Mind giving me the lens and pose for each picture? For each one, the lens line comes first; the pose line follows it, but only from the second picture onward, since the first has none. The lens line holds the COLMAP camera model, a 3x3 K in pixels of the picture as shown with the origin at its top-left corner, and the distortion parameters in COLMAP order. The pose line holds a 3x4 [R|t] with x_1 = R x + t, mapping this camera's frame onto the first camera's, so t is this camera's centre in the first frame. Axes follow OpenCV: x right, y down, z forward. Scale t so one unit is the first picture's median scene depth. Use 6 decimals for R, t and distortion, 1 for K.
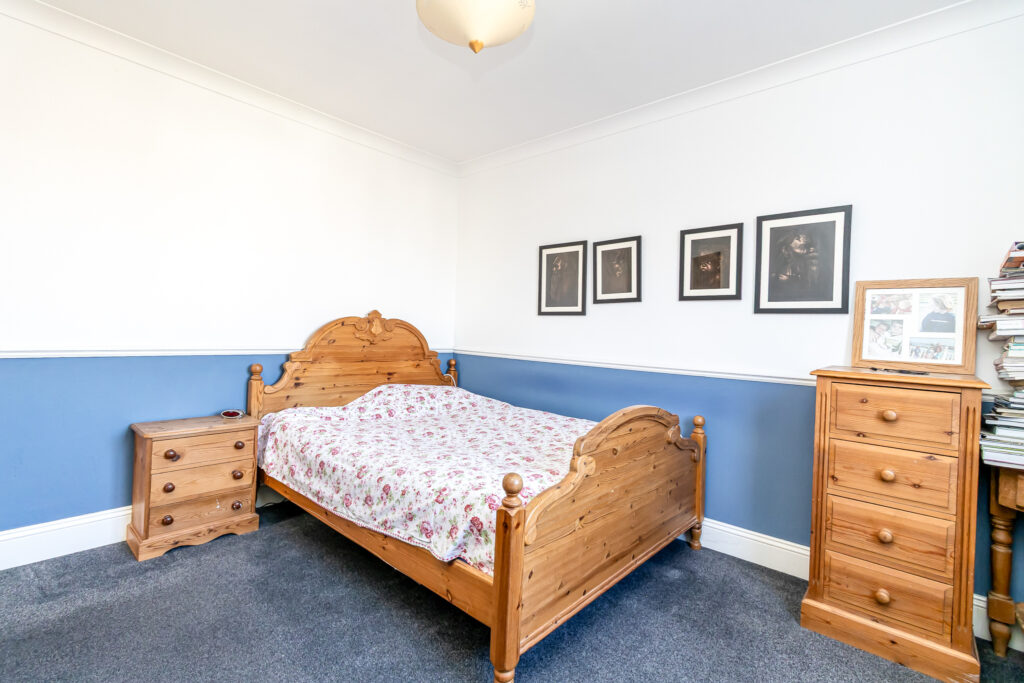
lens RADIAL K [[468.7, 0, 514.3], [0, 468.7, 338.3], [0, 0, 1]] dist [0.003711, -0.000129]
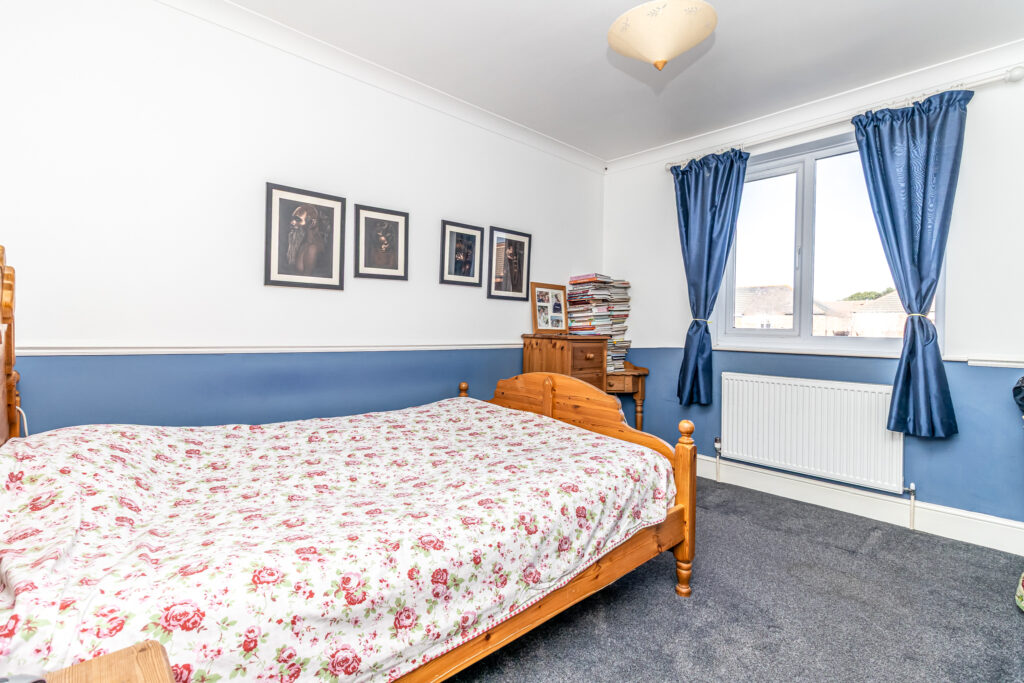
lens RADIAL K [[468.7, 0, 514.0], [0, 468.7, 337.7], [0, 0, 1]] dist [0.003711, -0.000129]
pose [[0.100667, -0.056950, 0.993289, -0.796651], [-0.001599, 0.998350, 0.057402, -0.017124], [-0.994919, -0.007367, 0.100410, 0.775422]]
